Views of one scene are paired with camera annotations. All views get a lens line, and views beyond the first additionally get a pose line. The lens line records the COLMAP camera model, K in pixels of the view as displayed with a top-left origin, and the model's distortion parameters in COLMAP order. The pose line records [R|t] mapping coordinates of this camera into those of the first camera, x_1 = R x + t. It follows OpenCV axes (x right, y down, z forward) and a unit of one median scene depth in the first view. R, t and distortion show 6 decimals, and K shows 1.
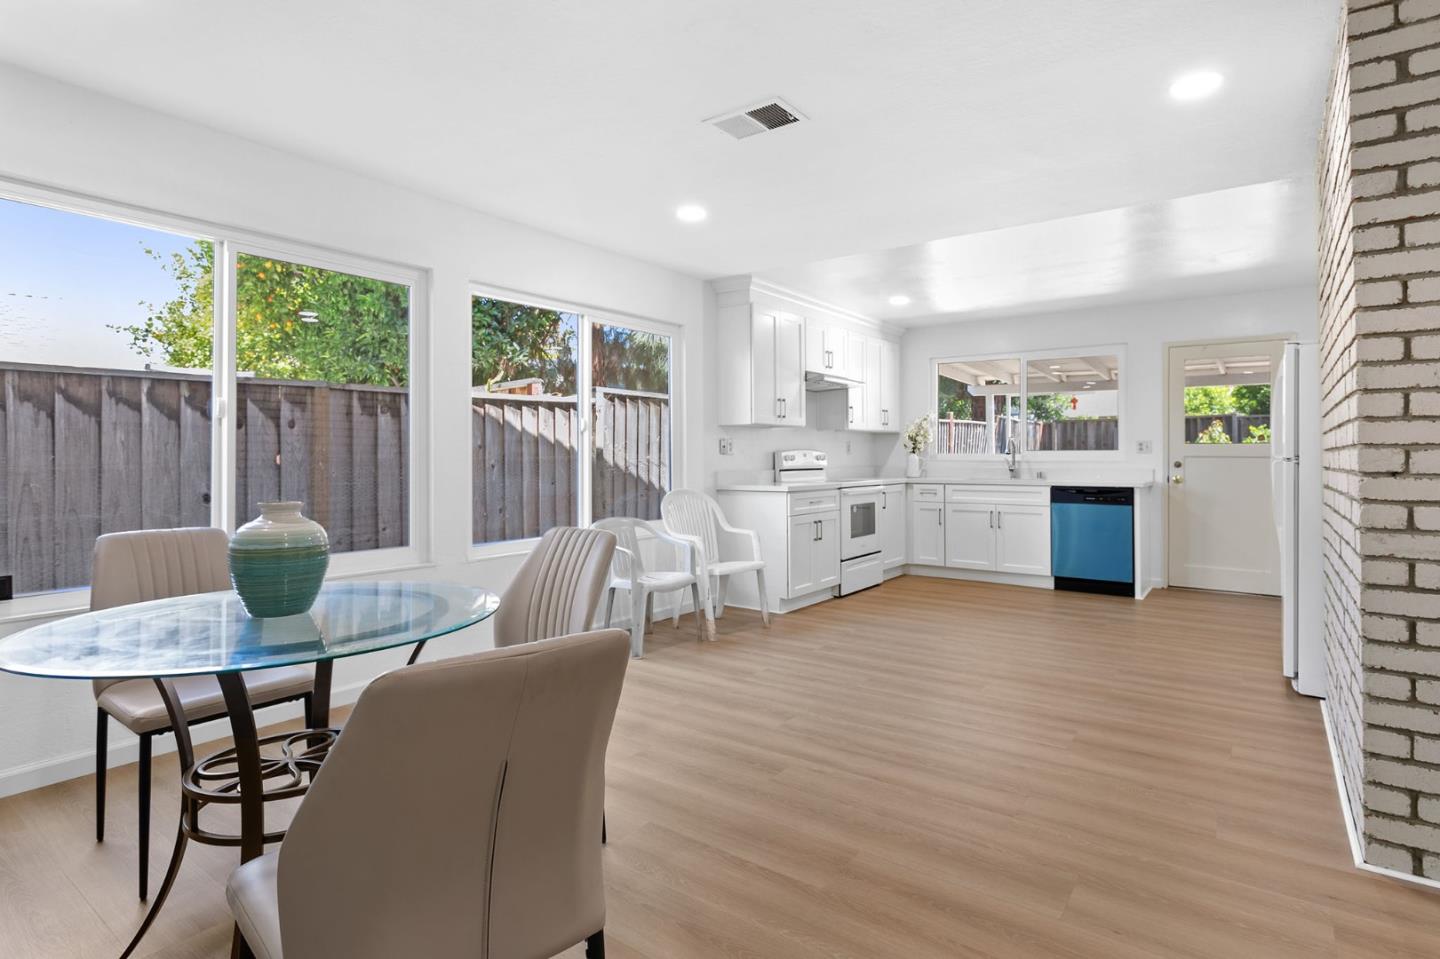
lens RADIAL K [[743.5, 0, 746.4], [0, 743.5, 440.3], [0, 0, 1]] dist [-0.001379, -0.000123]
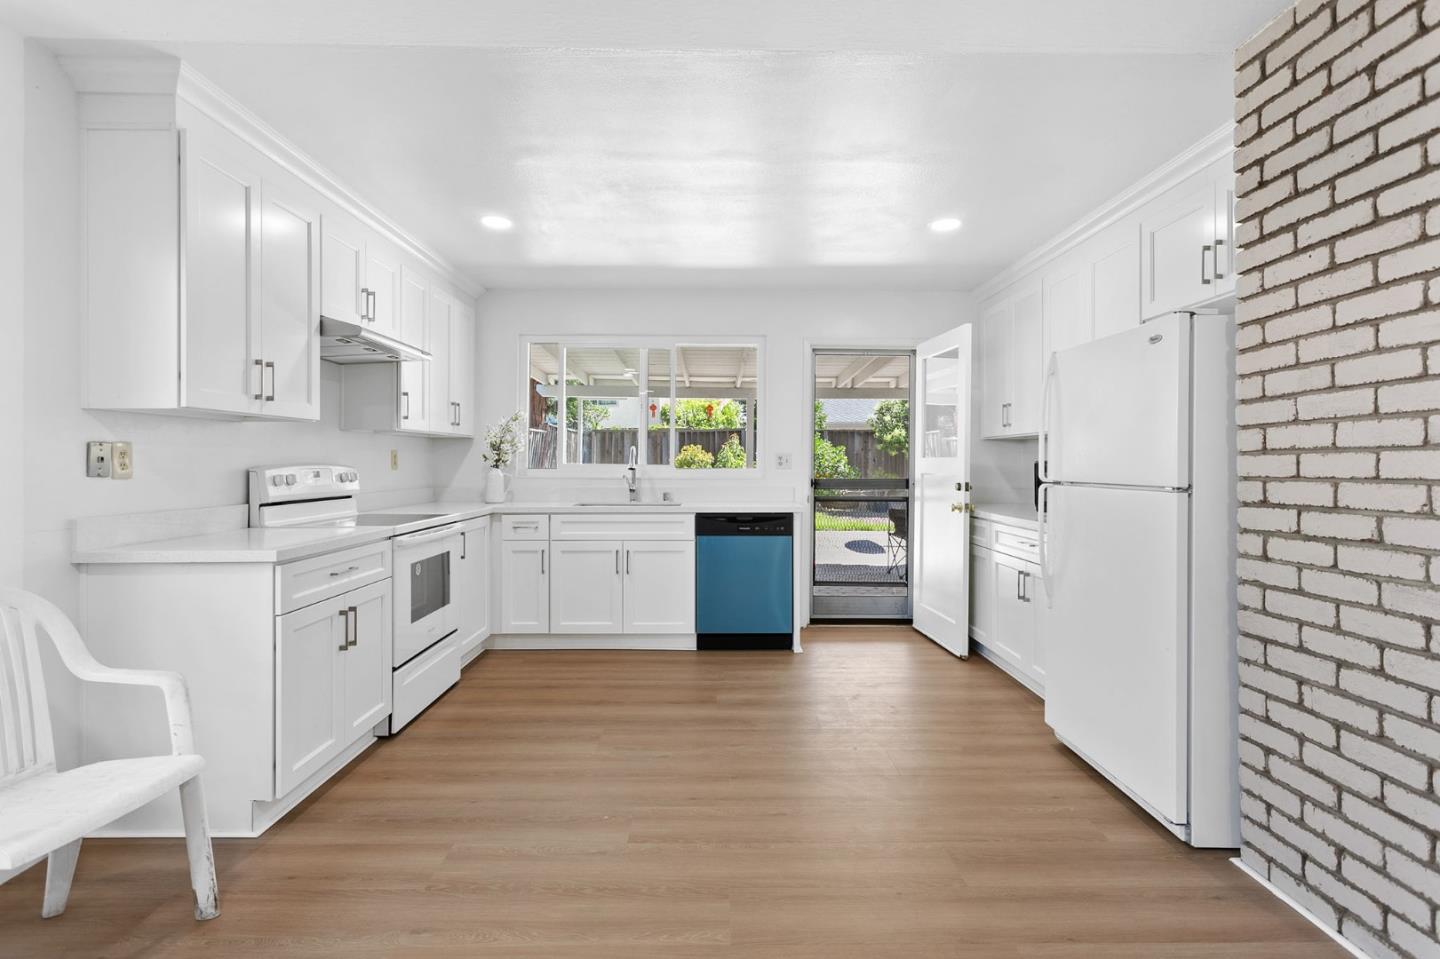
lens RADIAL K [[681.9, 0, 715.4], [0, 681.9, 457.6], [0, 0, 1]] dist [0.000873, 0.000679]
pose [[0.815183, 0.006111, 0.579172, 0.027090], [-0.014371, 0.999850, 0.009678, -0.001374], [-0.579026, -0.016213, 0.815148, 0.424625]]
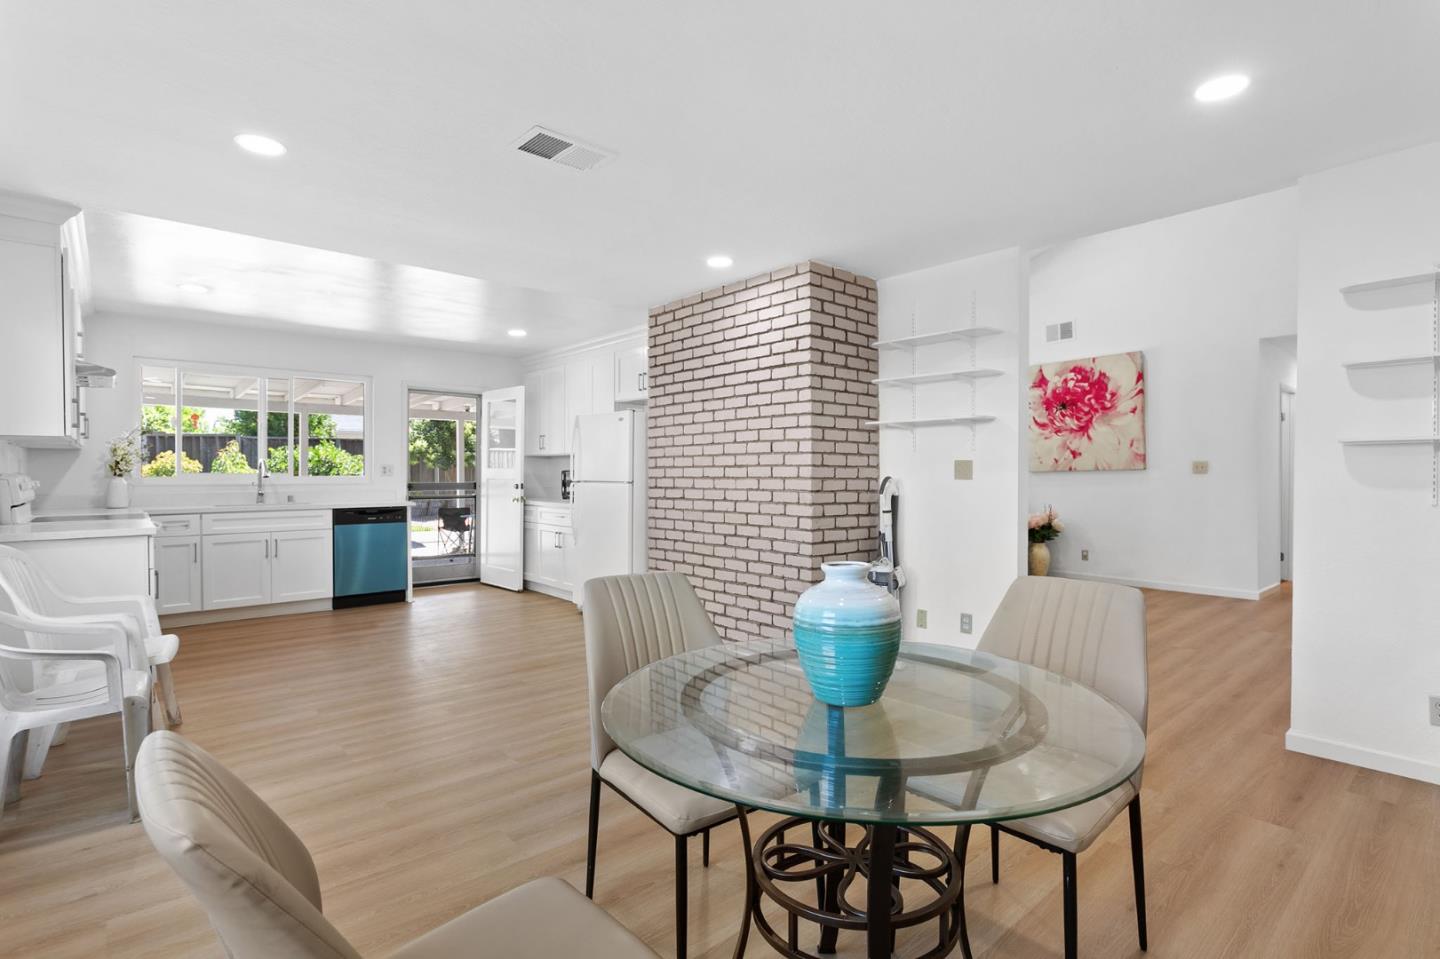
lens RADIAL K [[696.7, 0, 718.1], [0, 696.7, 471.9], [0, 0, 1]] dist [0.000997, 0.001414]
pose [[0.233915, -0.000017, 0.972257, -0.389388], [-0.021408, 0.999757, 0.005168, -0.005195], [-0.972021, -0.022023, 0.233858, 0.263428]]
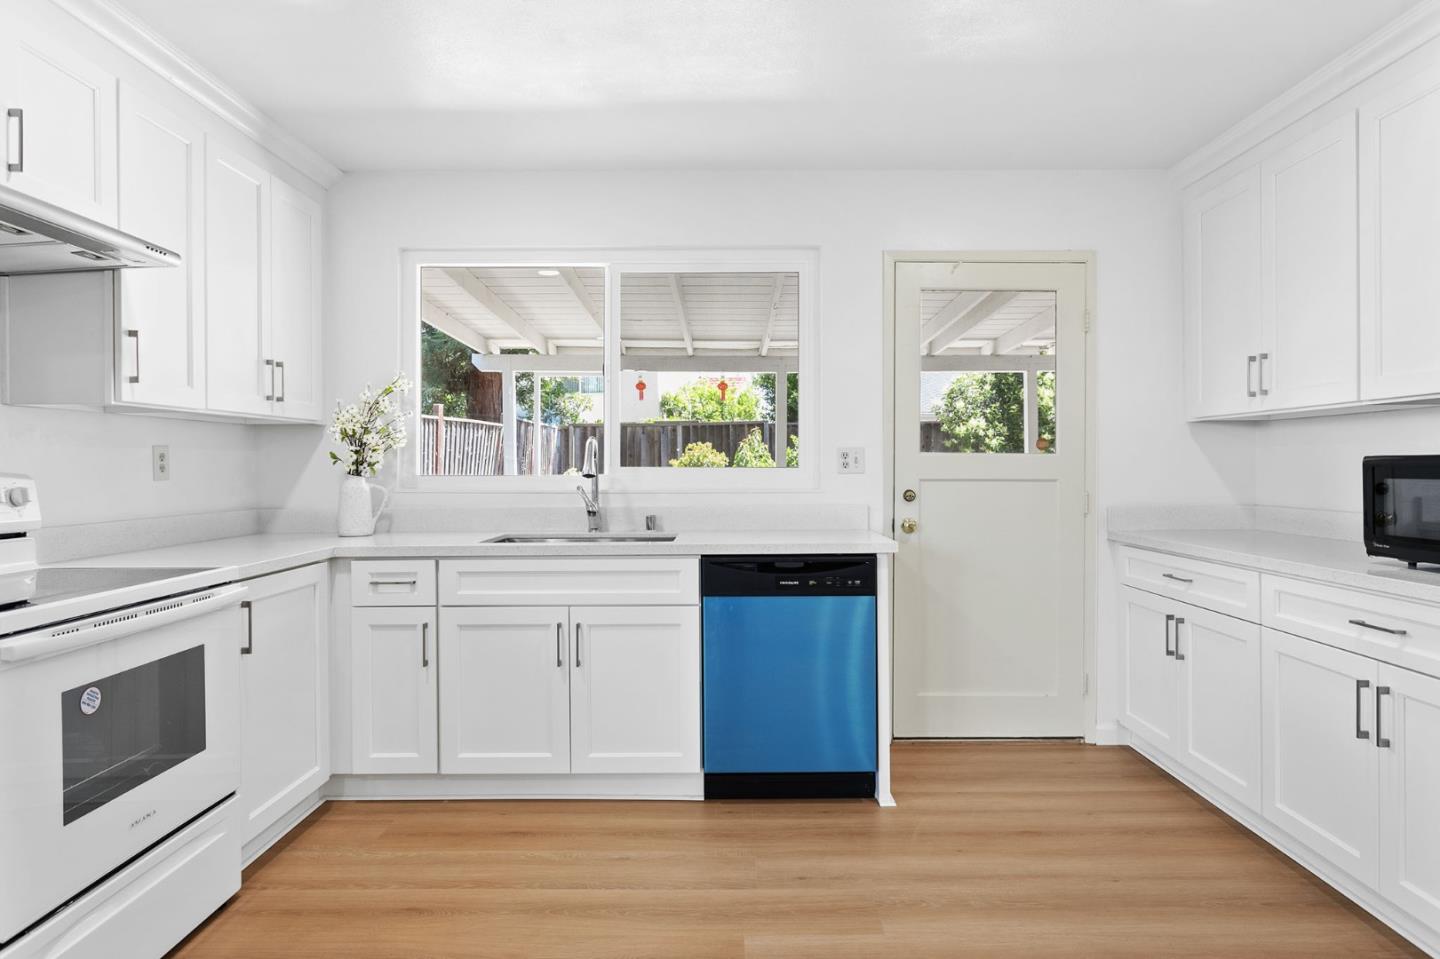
lens RADIAL K [[816.1, 0, 713.0], [0, 816.1, 468.1], [0, 0, 1]] dist [-0.002455, -0.000155]
pose [[0.826448, -0.004770, 0.562993, 0.158126], [-0.007807, 0.999771, 0.019930, 0.003727], [-0.562959, -0.020867, 0.826221, 0.615304]]
